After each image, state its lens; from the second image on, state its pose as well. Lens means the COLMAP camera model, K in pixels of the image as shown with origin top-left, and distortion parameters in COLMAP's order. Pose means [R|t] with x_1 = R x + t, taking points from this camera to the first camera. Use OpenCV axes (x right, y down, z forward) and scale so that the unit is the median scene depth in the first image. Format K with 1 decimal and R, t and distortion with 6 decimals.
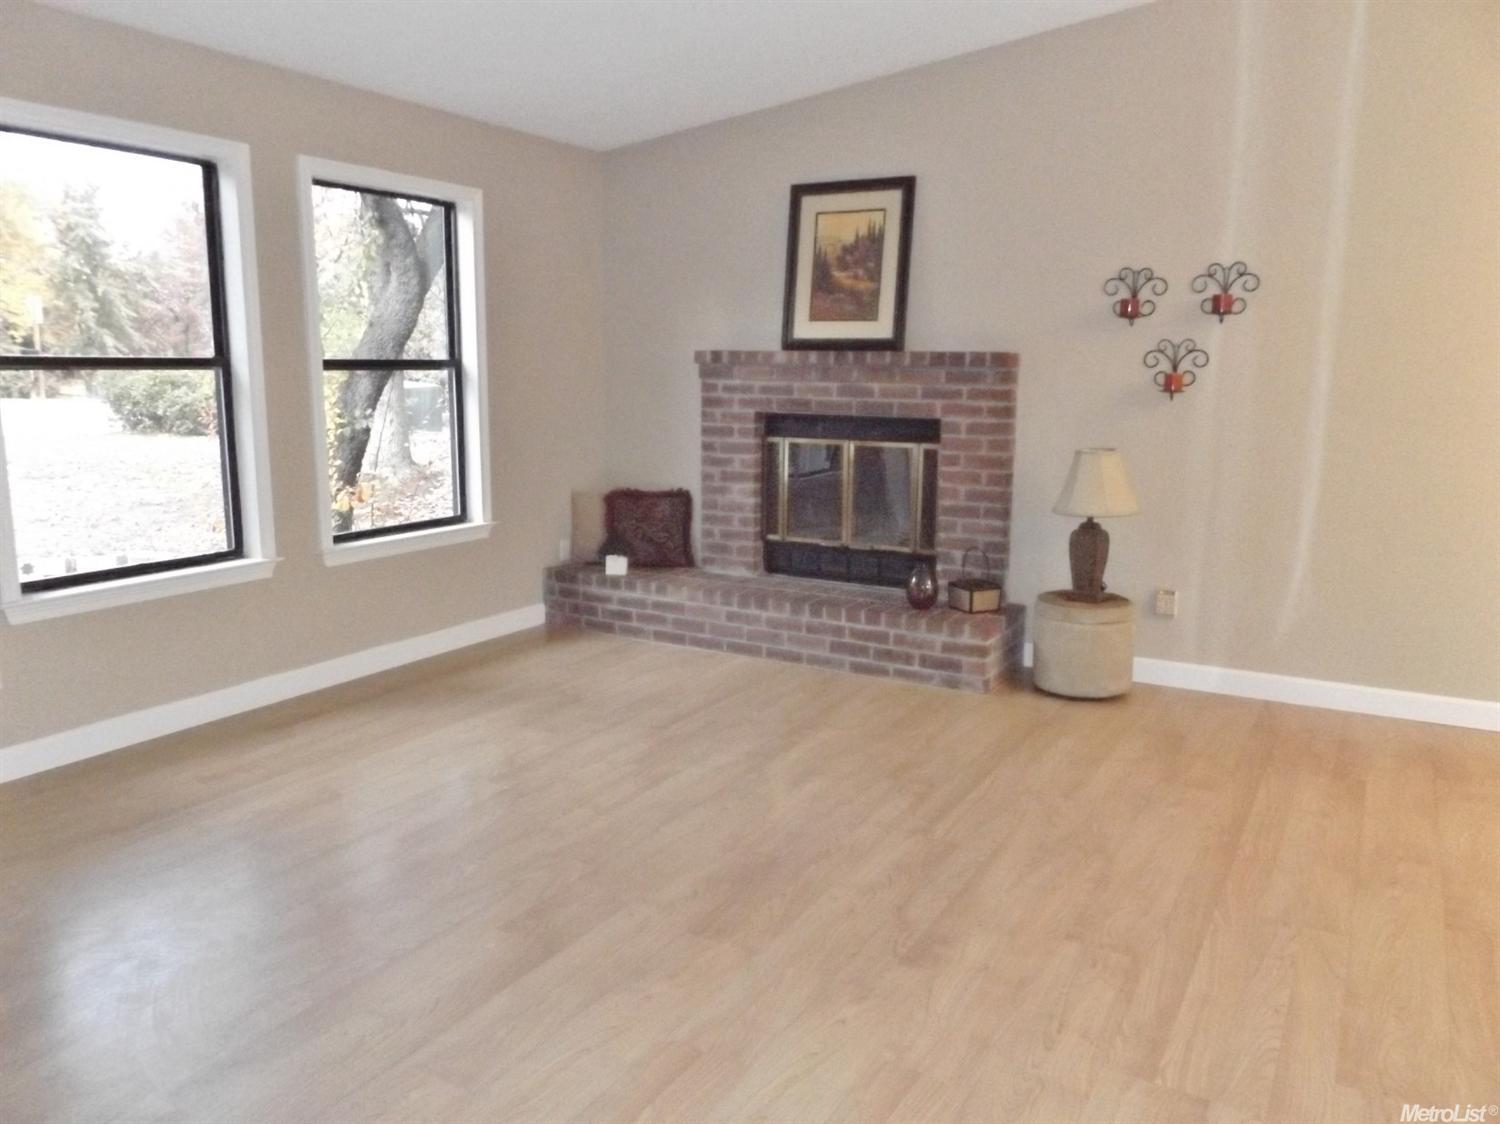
lens RADIAL K [[1120.4, 0, 737.7], [0, 1120.4, 564.2], [0, 0, 1]] dist [0.000310, -0.005011]
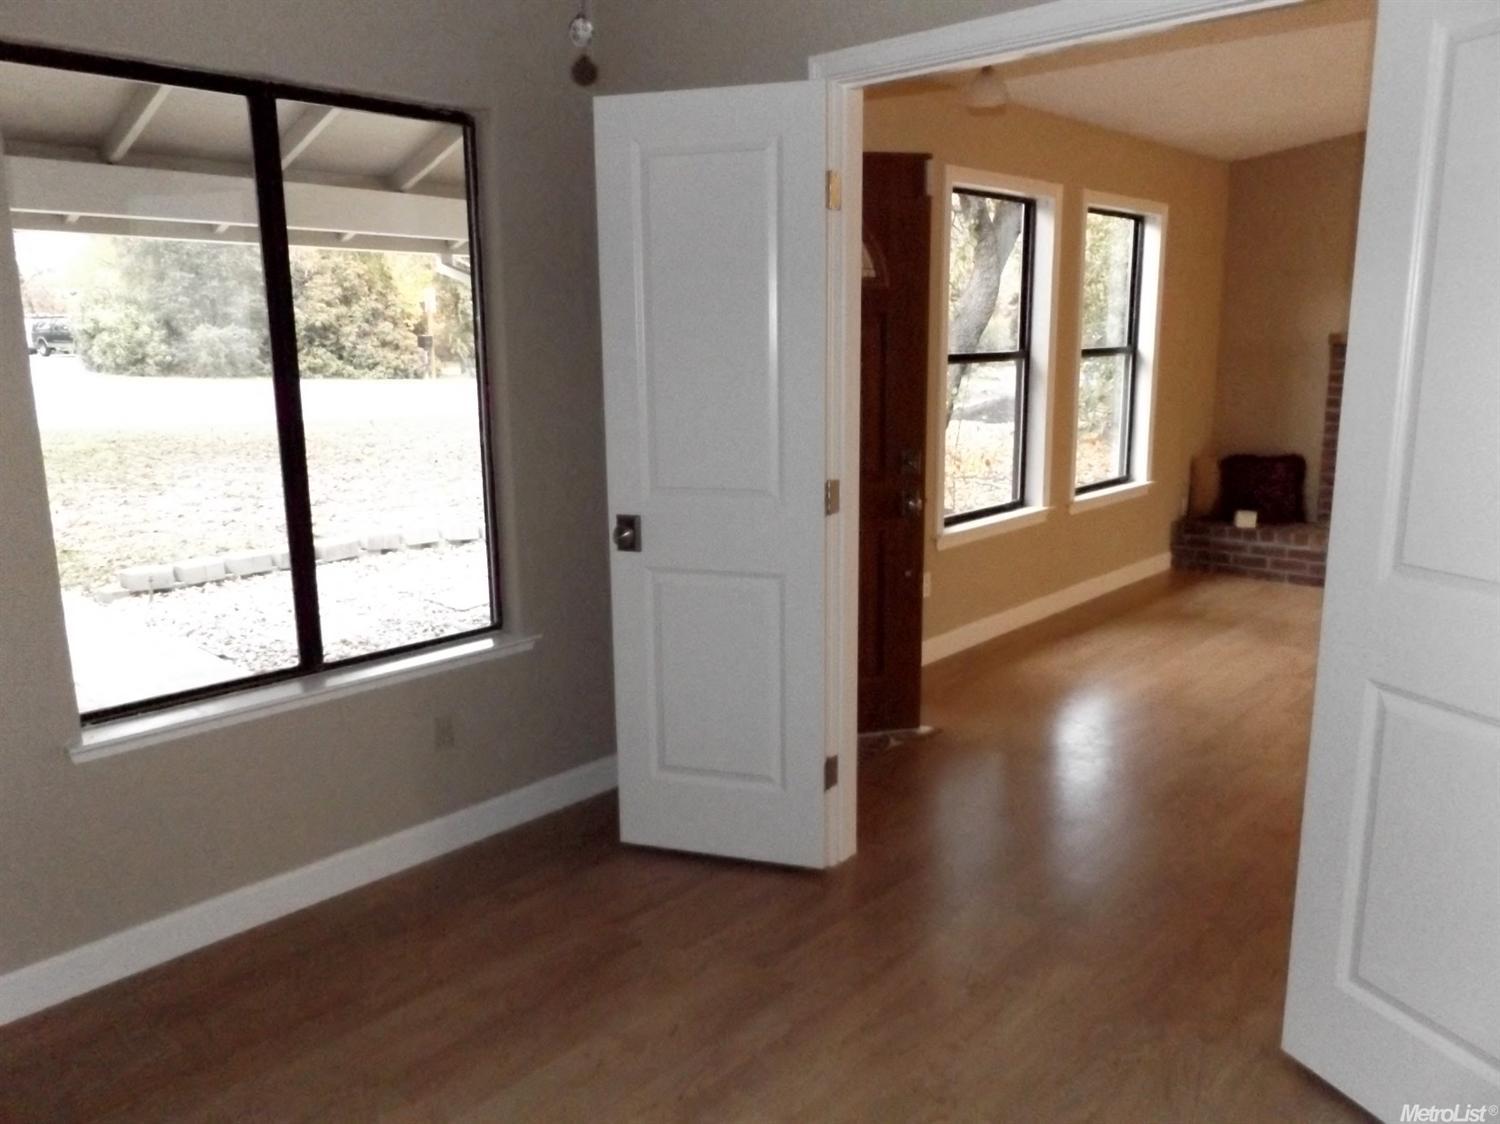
lens RADIAL K [[1120.4, 0, 749.0], [0, 1120.4, 556.8], [0, 0, 1]] dist [0.000310, -0.005011]
pose [[0.982937, 0.015486, -0.183287, -0.402329], [-0.012087, 0.999734, 0.019647, 0.023215], [0.183542, -0.017097, 0.982863, -0.244880]]
